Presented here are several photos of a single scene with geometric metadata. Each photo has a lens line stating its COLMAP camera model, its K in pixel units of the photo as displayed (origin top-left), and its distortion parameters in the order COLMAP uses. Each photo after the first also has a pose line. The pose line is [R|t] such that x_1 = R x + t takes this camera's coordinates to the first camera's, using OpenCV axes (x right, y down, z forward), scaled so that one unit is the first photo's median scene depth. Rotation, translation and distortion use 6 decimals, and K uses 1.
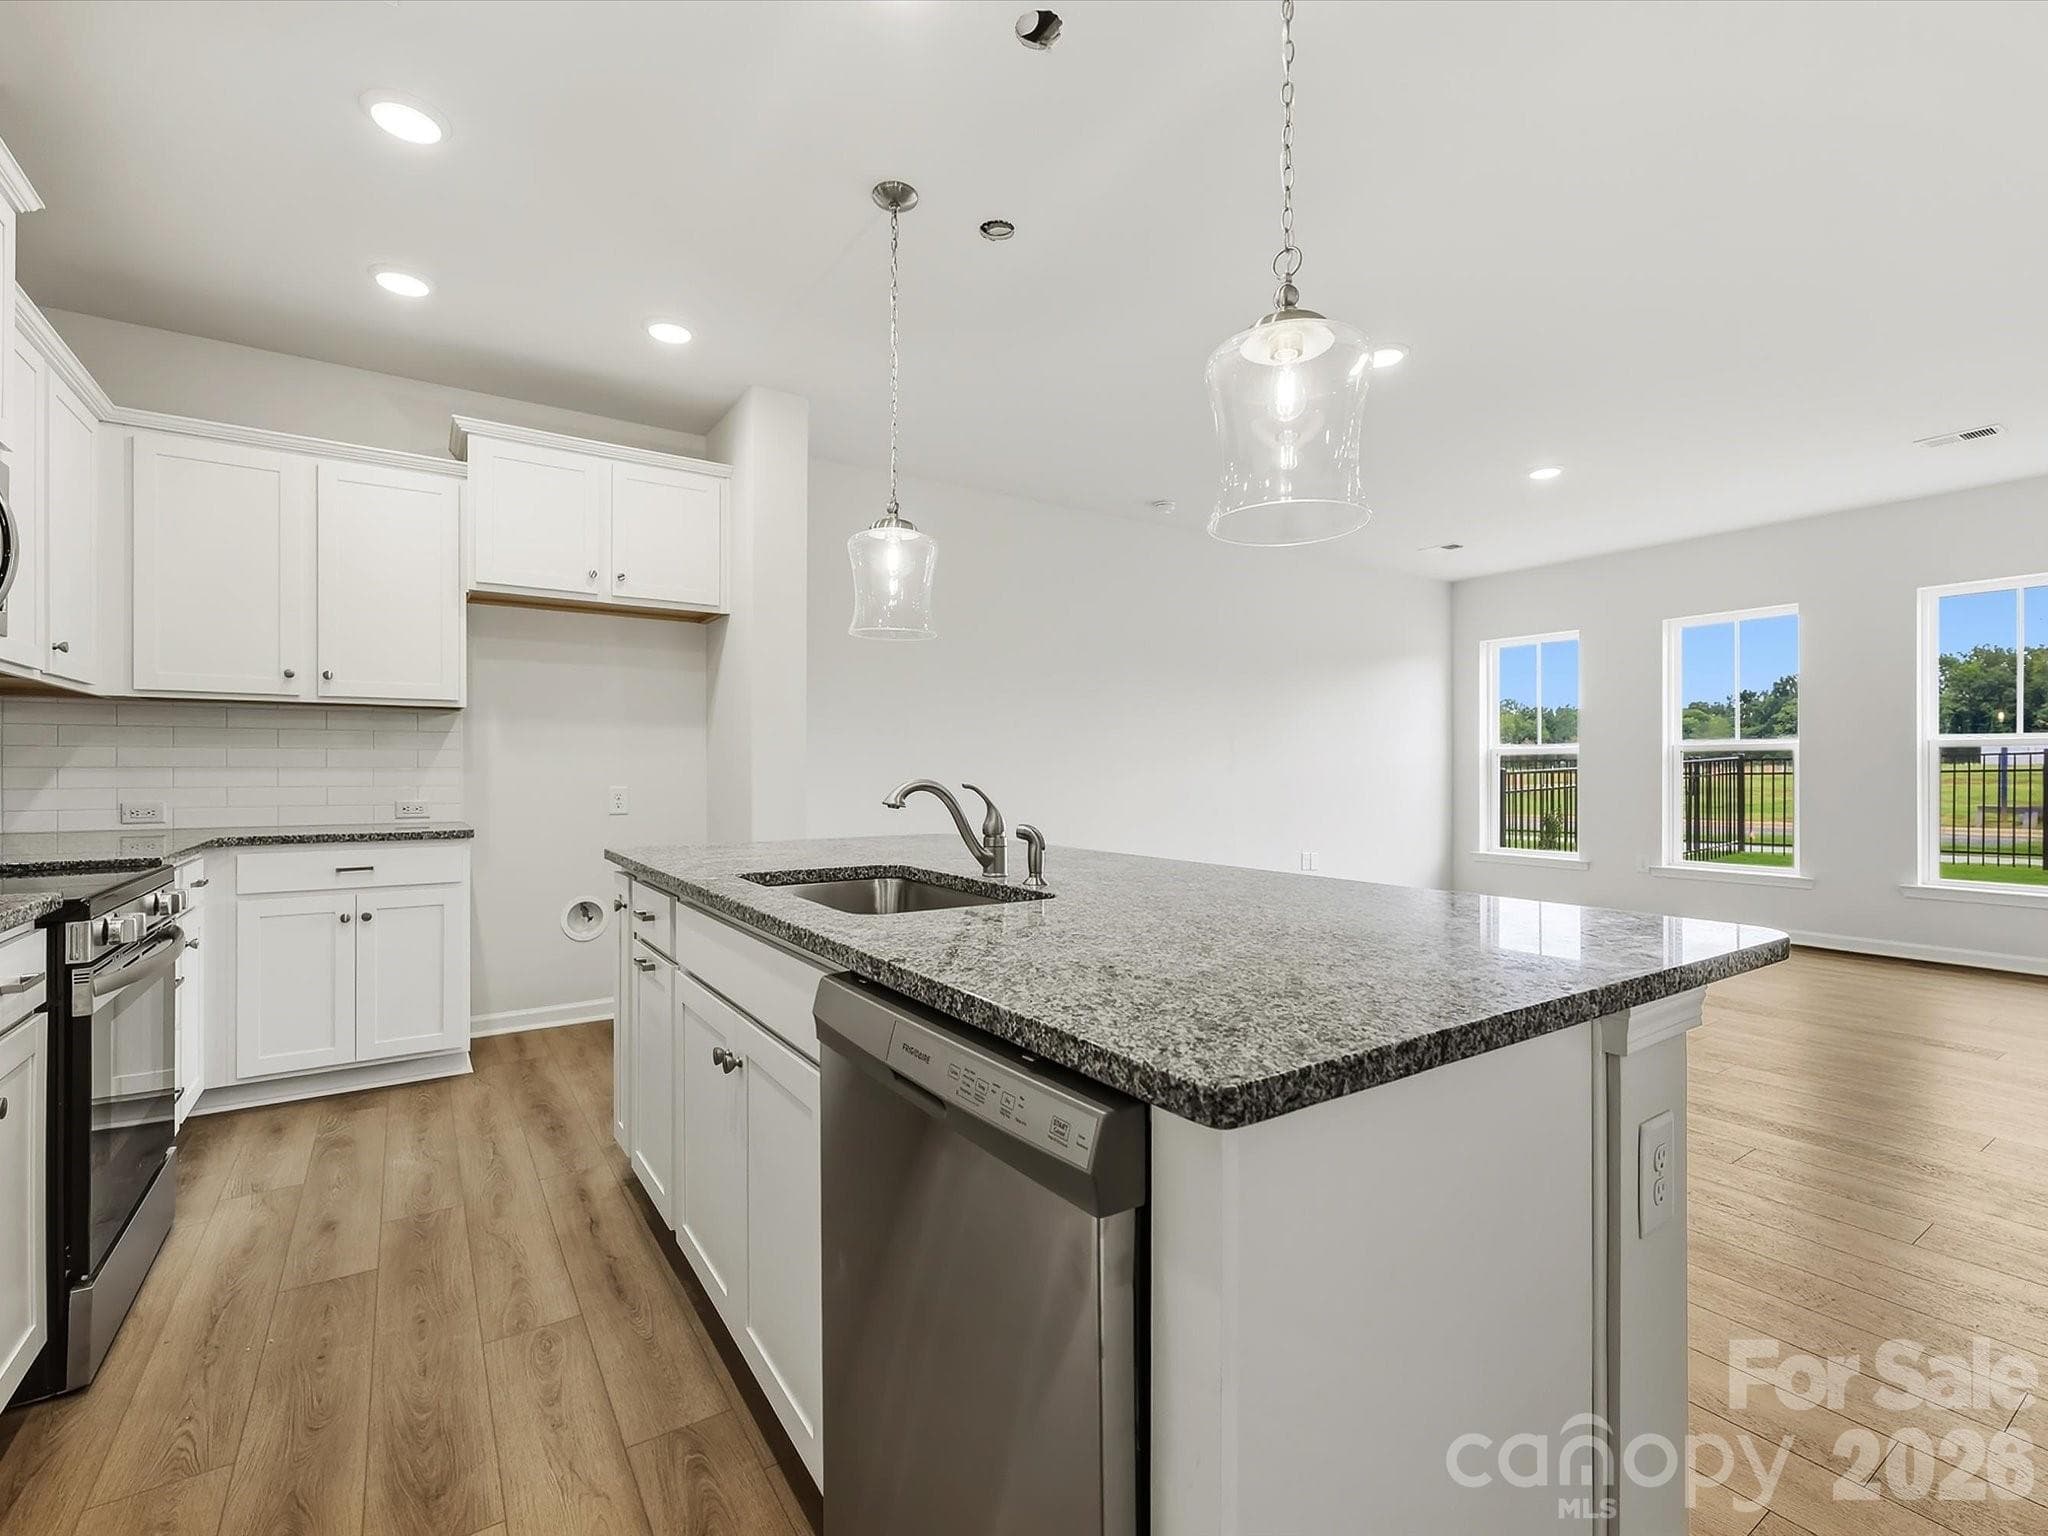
lens RADIAL K [[921.3, 0, 1019.4], [0, 921.3, 770.1], [0, 0, 1]] dist [-0.000389, 0.000164]
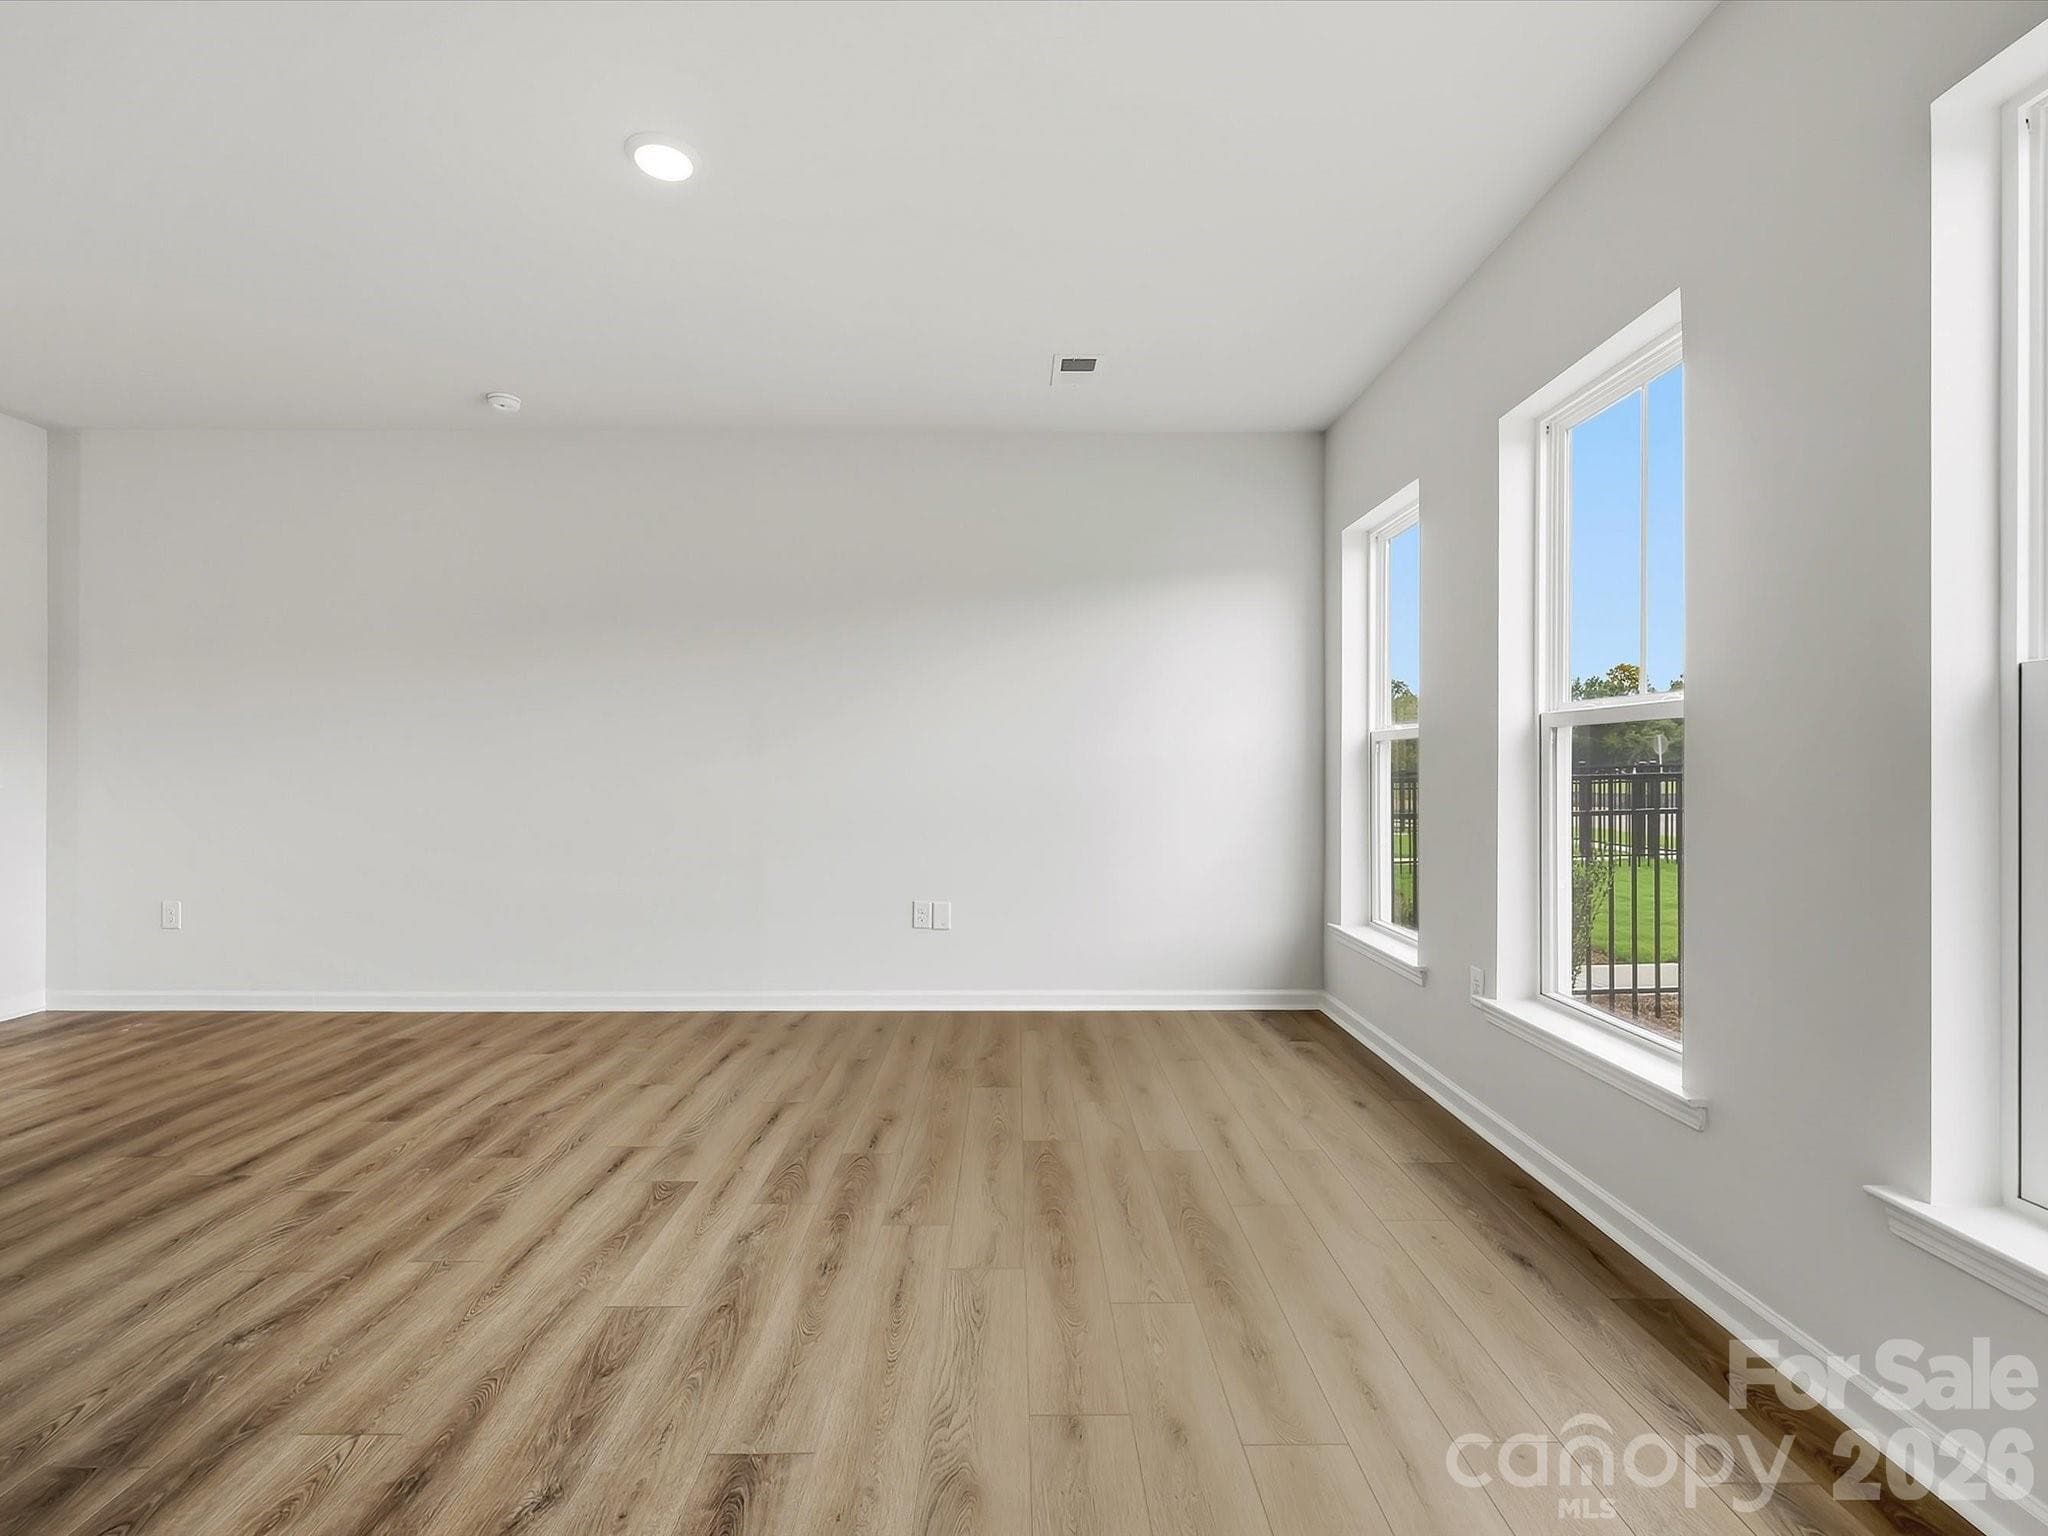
lens RADIAL K [[935.2, 0, 1024.0], [0, 935.2, 768.0], [0, 0, 1]] dist [-0.002111, -0.000731]
pose [[0.838924, 0.001484, -0.544247, 0.662333], [-0.001576, 0.999999, 0.000298, -0.002323], [0.544247, 0.000608, 0.838925, 0.461882]]
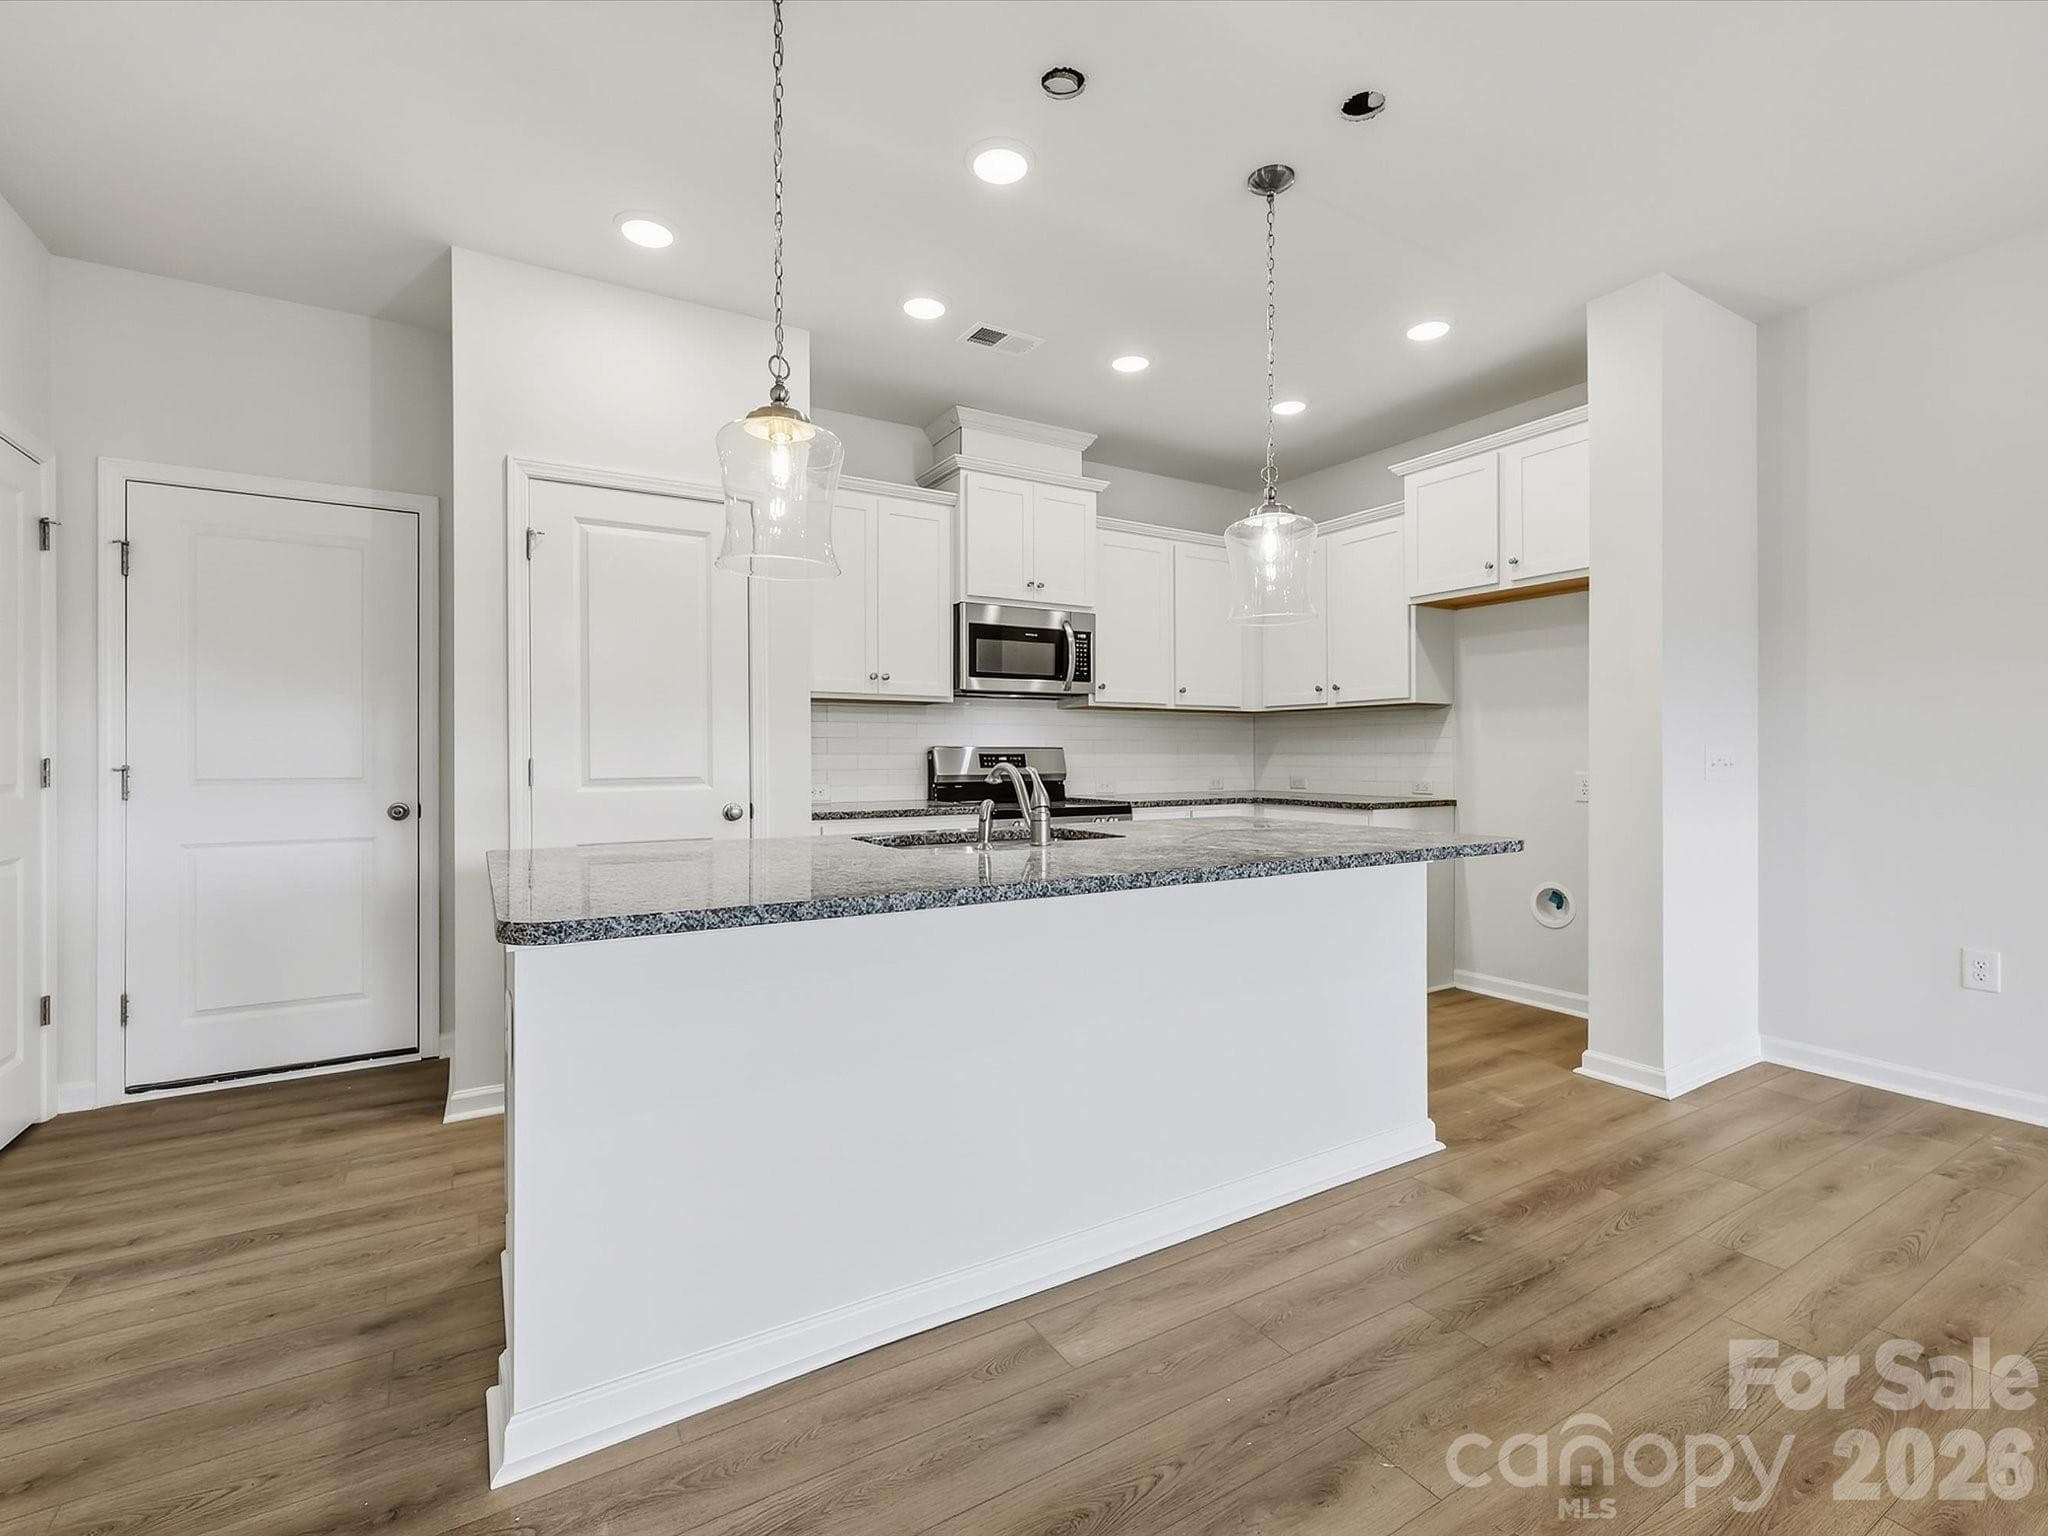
lens RADIAL K [[924.7, 0, 1031.3], [0, 924.7, 759.3], [0, 0, 1]] dist [-0.000738, 0.000008]
pose [[-0.043550, 0.005857, -0.999034, 0.301766], [0.001495, 0.999982, 0.005797, -0.001146], [0.999050, -0.001241, -0.043558, 0.269566]]
